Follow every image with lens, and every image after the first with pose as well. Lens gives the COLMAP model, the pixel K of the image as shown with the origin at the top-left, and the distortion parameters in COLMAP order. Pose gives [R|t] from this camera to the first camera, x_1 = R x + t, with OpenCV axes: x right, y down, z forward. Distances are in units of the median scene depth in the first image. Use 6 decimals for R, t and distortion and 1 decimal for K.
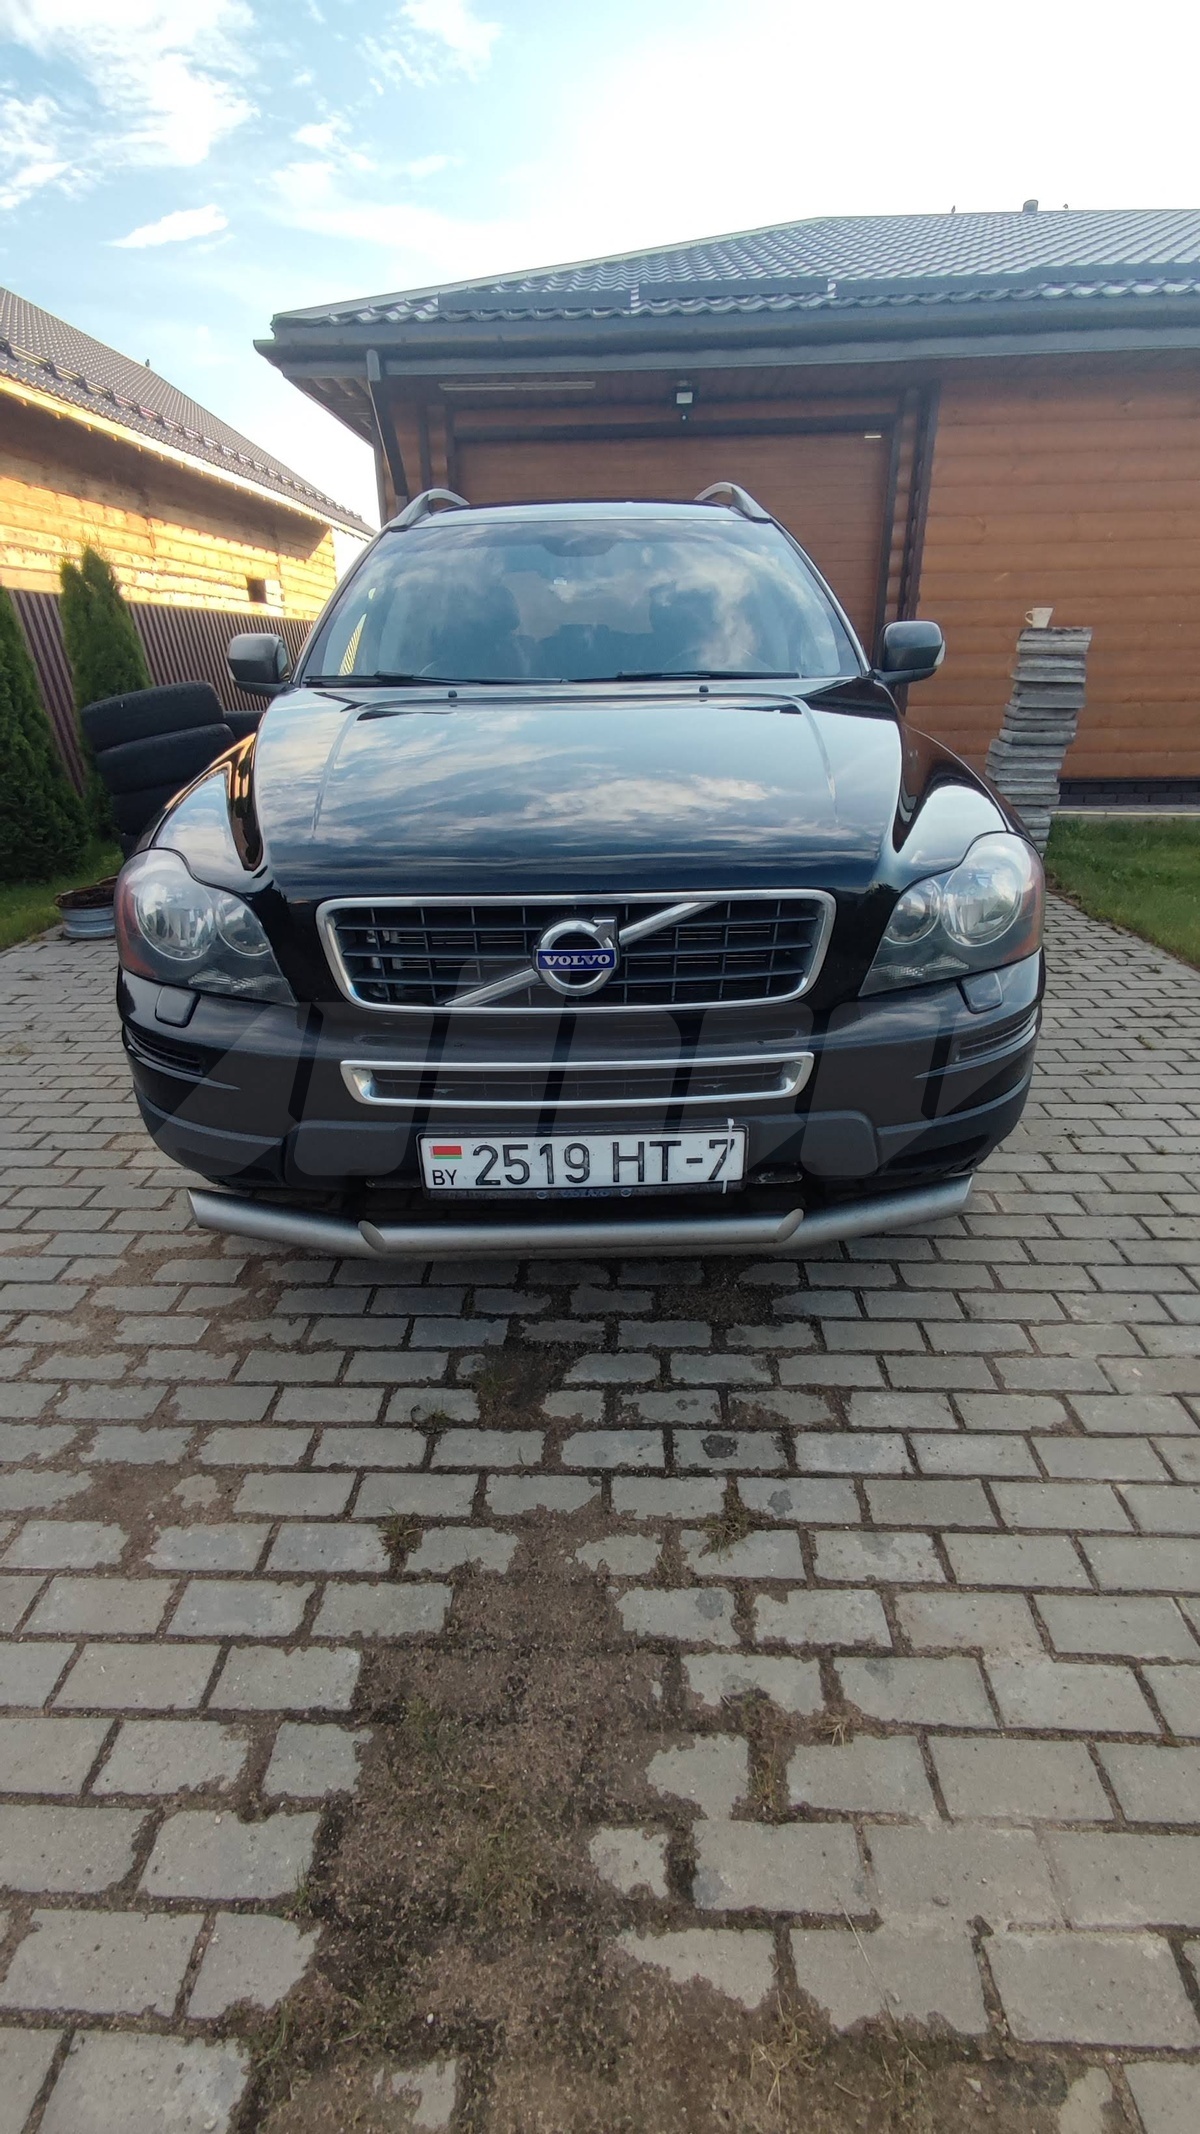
lens RADIAL K [[982.2, 0, 600.0], [0, 982.2, 1067.0], [0, 0, 1]] dist [0.003989, 0.000481]
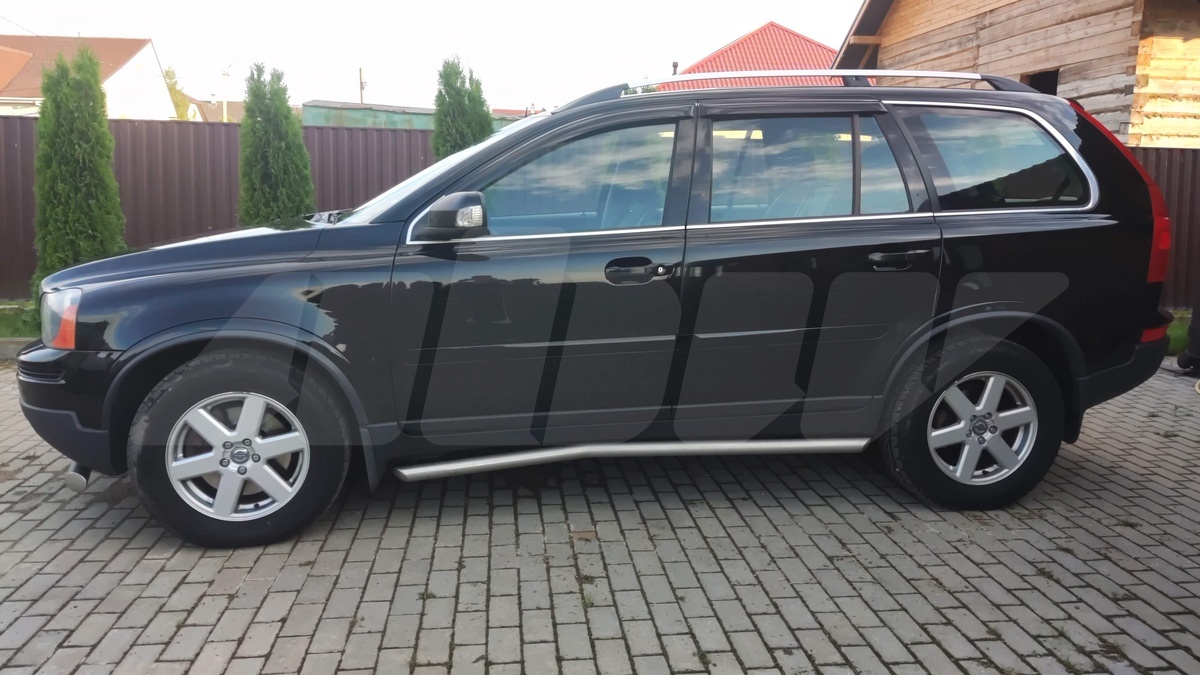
lens RADIAL K [[886.9, 0, 600.0], [0, 886.9, 337.5], [0, 0, 1]] dist [0.139535, -0.222361]
pose [[0.153046, 0.189529, -0.969874, 2.542346], [-0.414129, 0.903402, 0.111189, -0.840703], [0.897259, 0.384636, 0.216751, 1.724929]]
